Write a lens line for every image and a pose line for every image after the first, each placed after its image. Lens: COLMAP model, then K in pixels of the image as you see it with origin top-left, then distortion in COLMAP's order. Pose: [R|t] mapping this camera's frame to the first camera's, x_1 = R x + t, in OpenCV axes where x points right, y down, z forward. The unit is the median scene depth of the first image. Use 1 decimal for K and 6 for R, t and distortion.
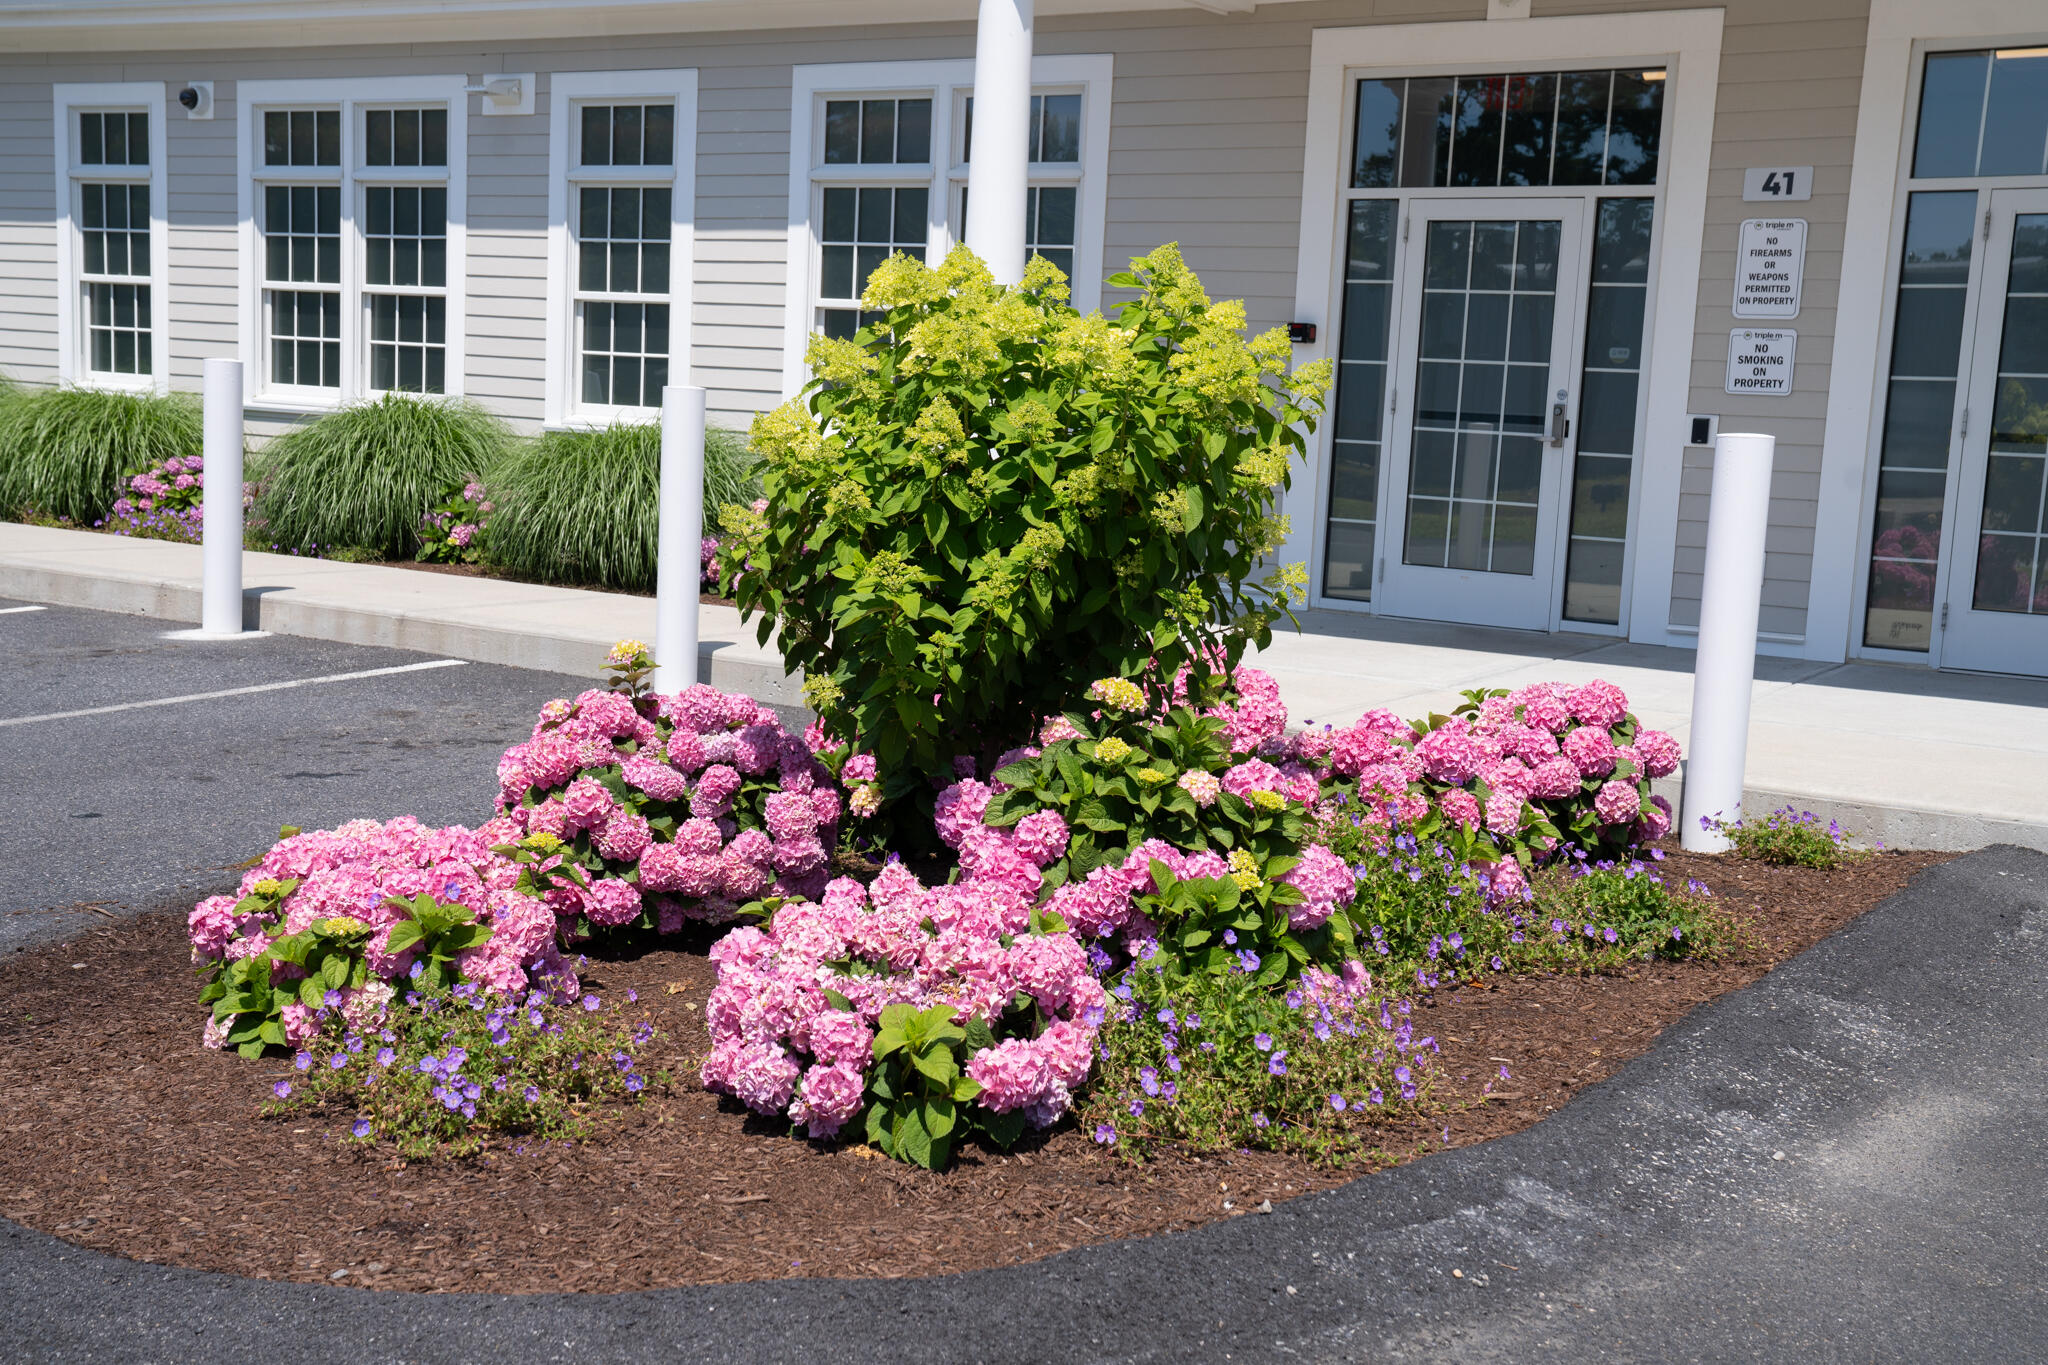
lens RADIAL K [[2346.4, 0, 1024.0], [0, 2346.4, 682.5], [0, 0, 1]] dist [0.083019, 0.034115]
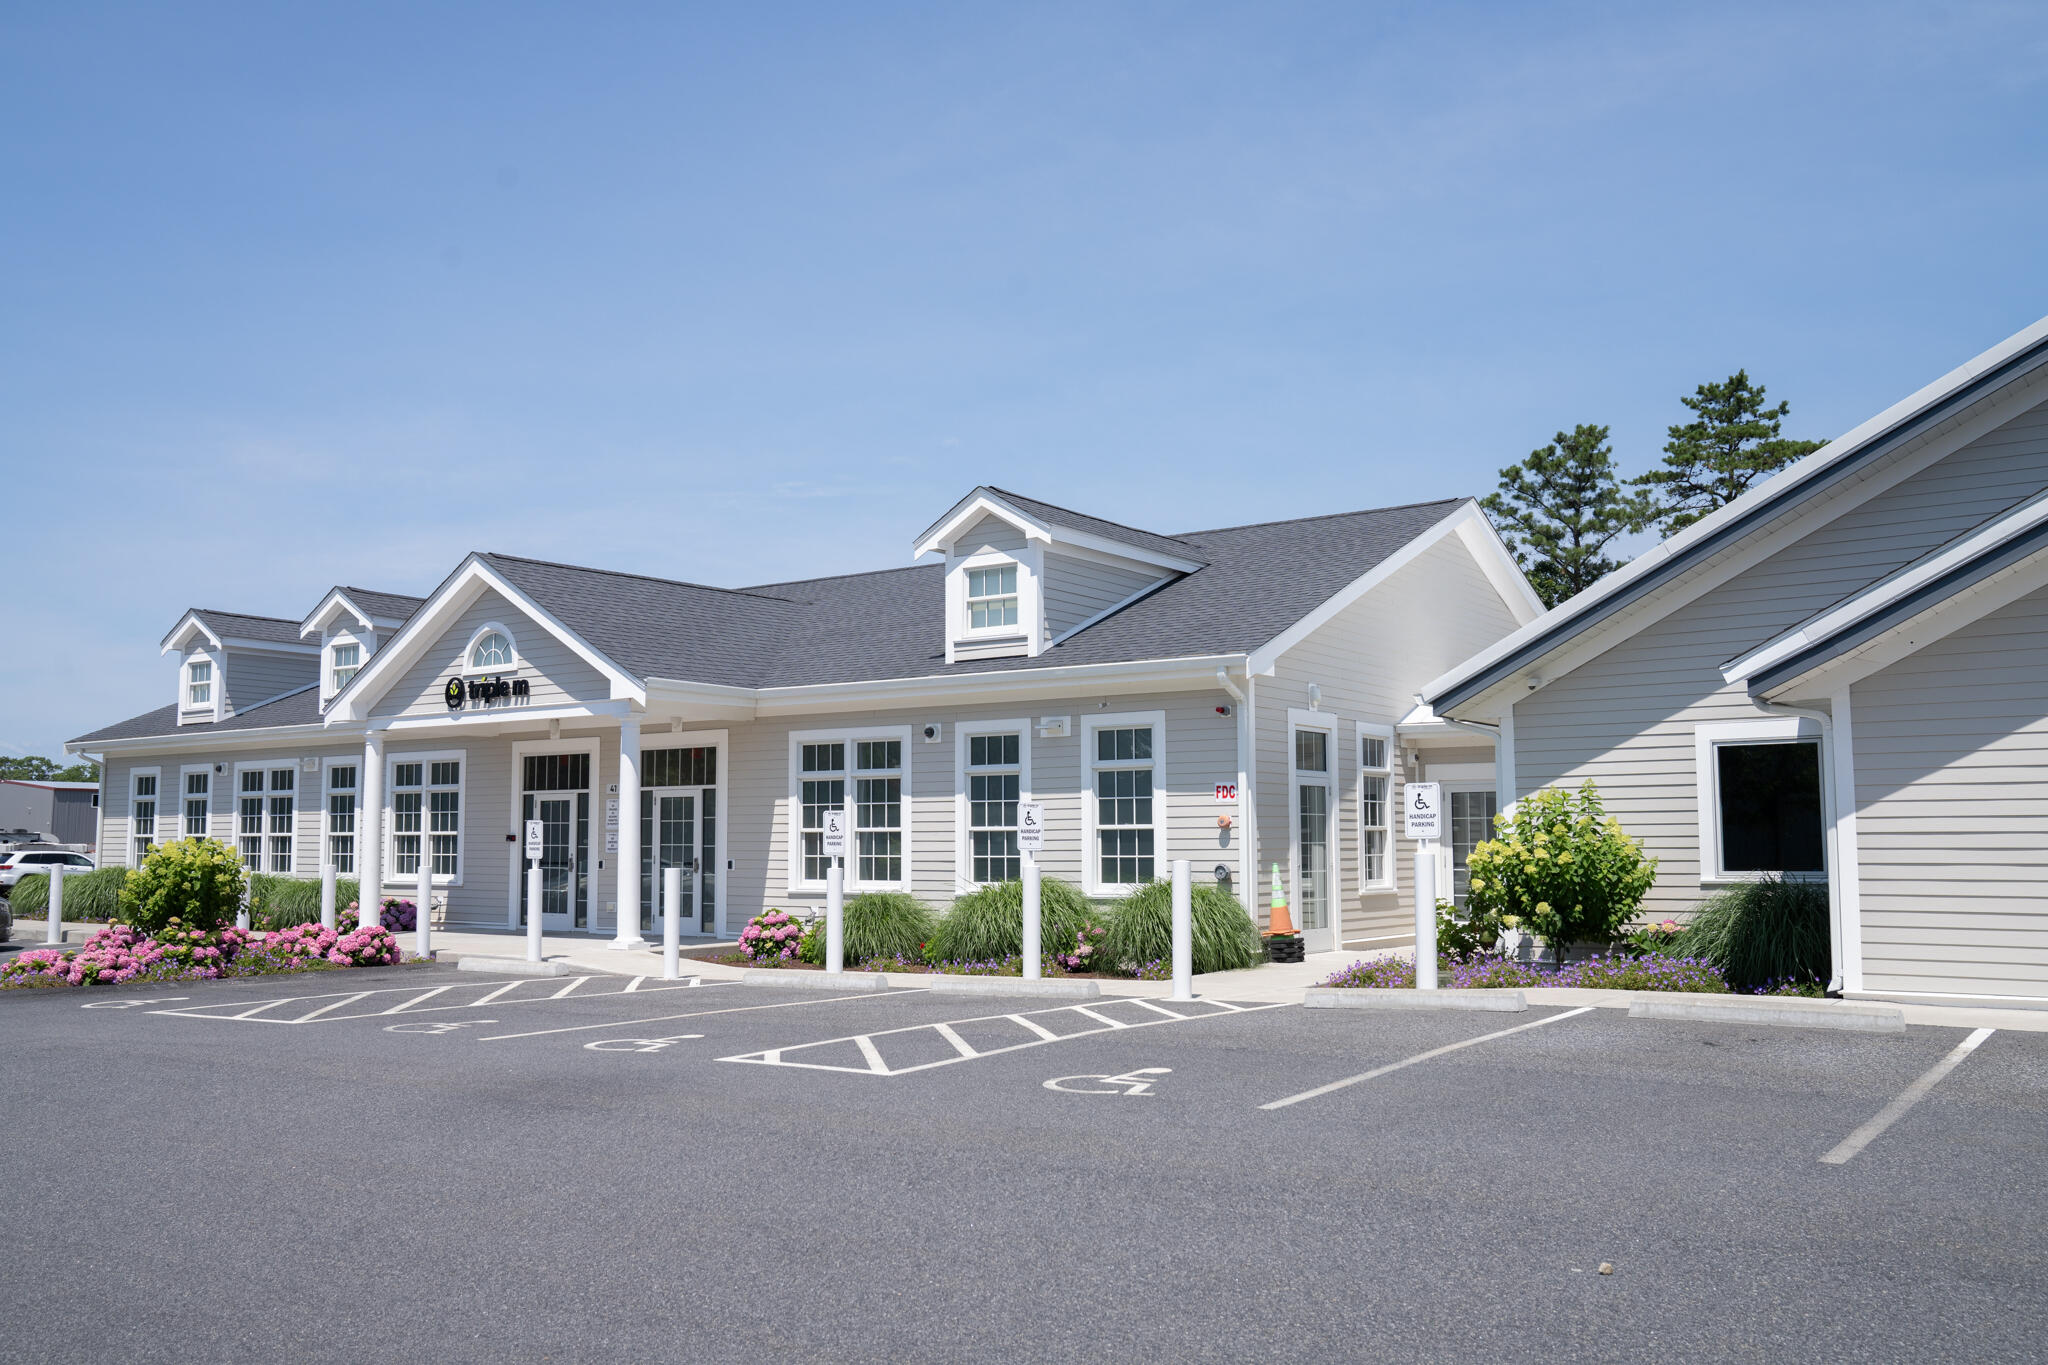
lens RADIAL K [[1722.1, 0, 1024.0], [0, 1722.1, 682.5], [0, 0, 1]] dist [-0.063348, 0.002575]
pose [[0.997205, -0.055783, -0.049710, 1.848719], [0.043520, 0.974428, -0.220446, 0.350126], [0.060736, 0.217667, 0.974132, -2.363157]]
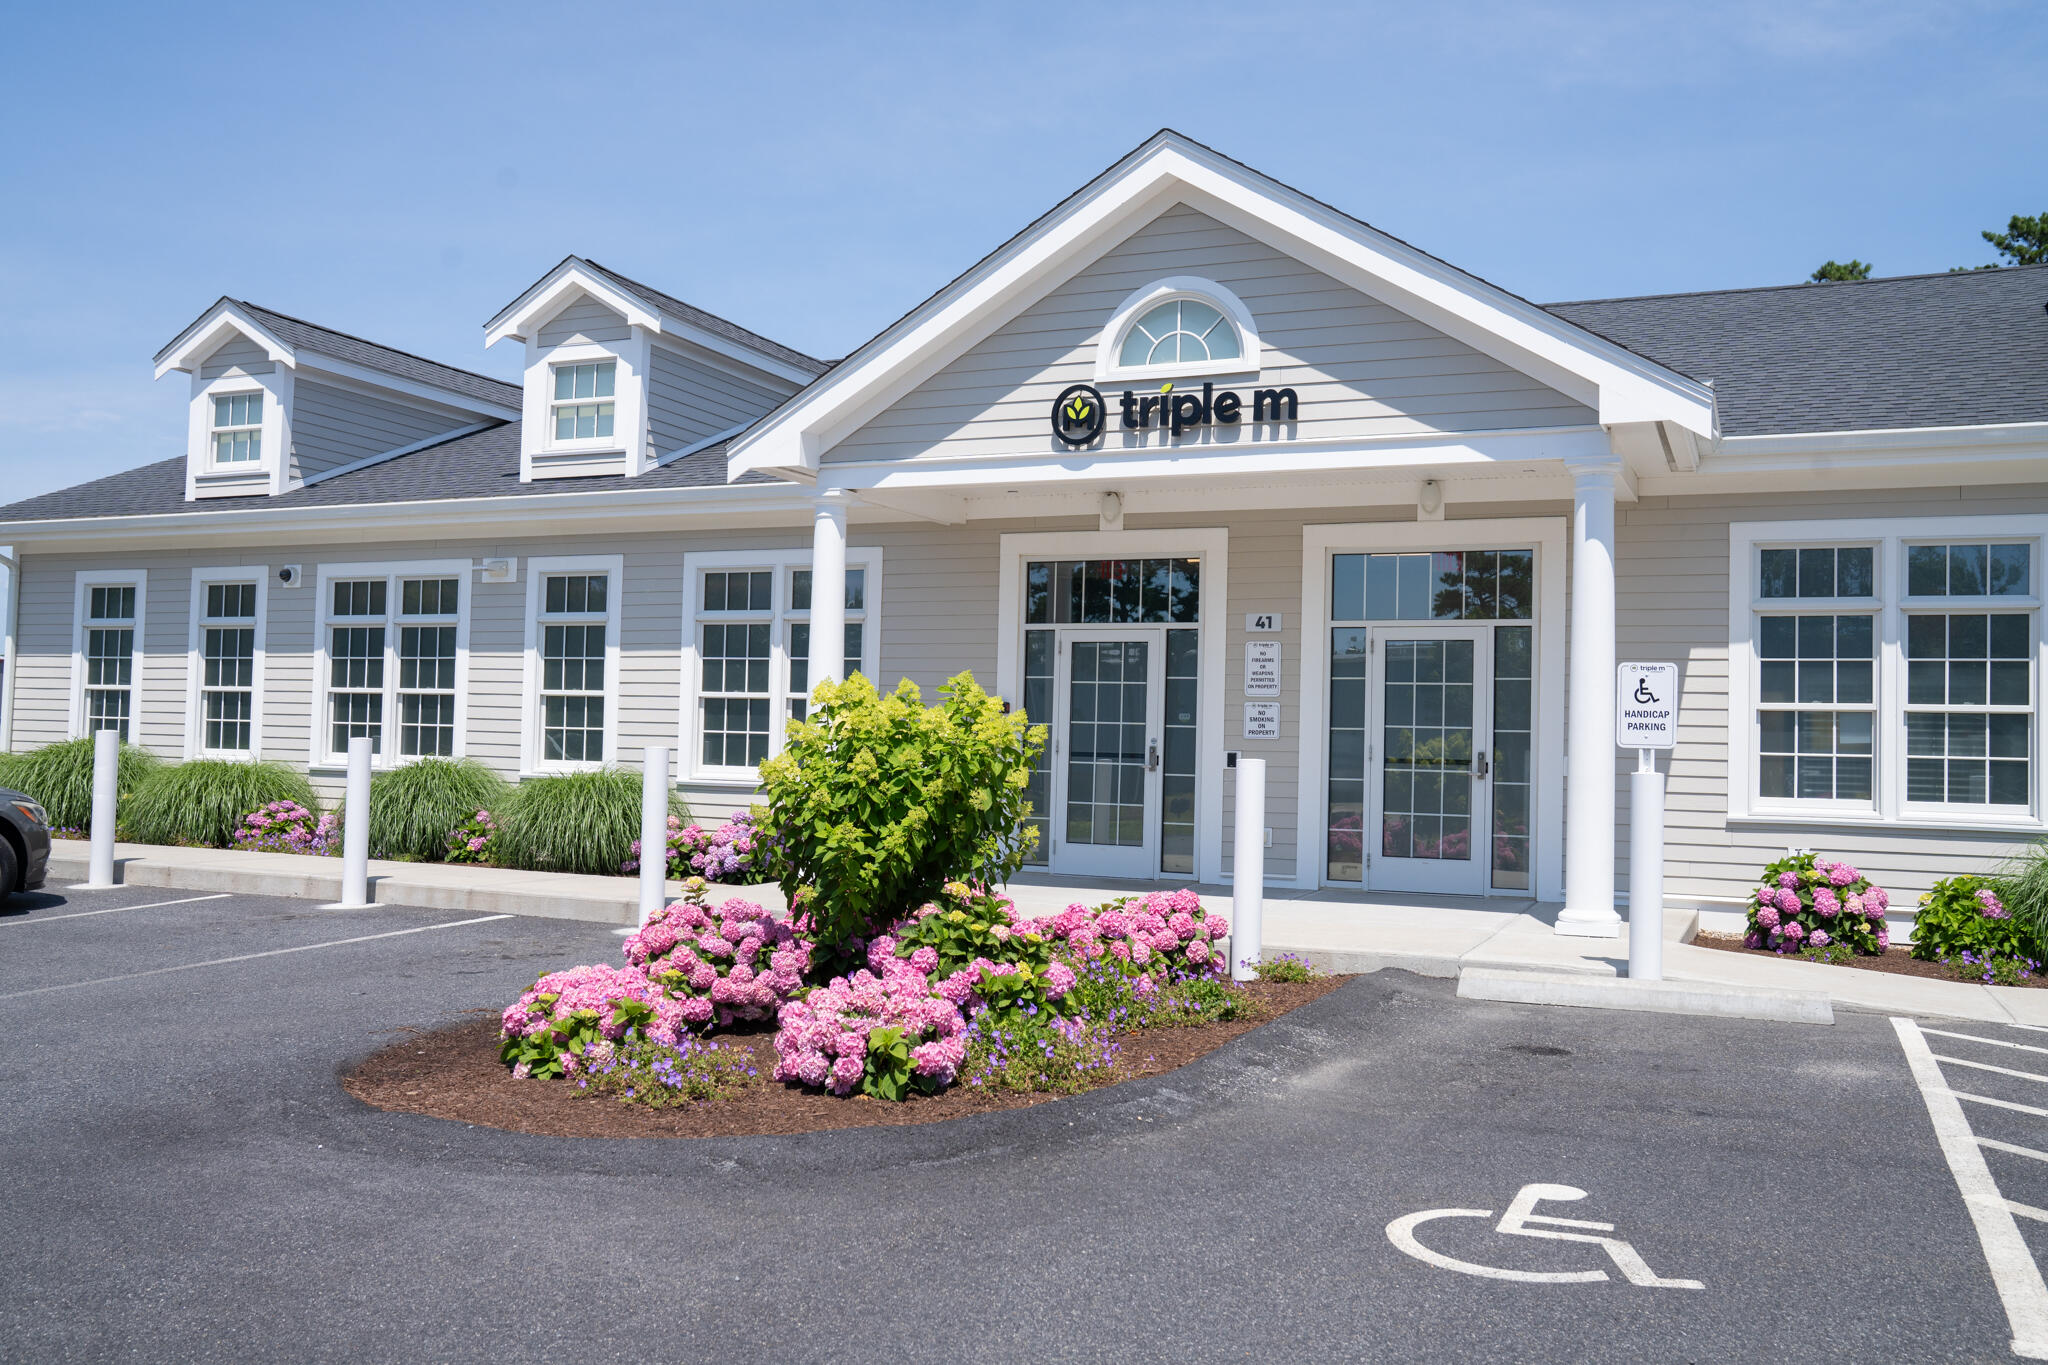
lens RADIAL K [[1694.6, 0, 998.3], [0, 1694.6, 679.2], [0, 0, 1]] dist [-0.016033, 0.000648]
pose [[0.990571, -0.016800, 0.135963, -0.100711], [0.038428, 0.986683, -0.158053, 0.048209], [-0.131497, 0.161788, 0.978025, -0.393904]]
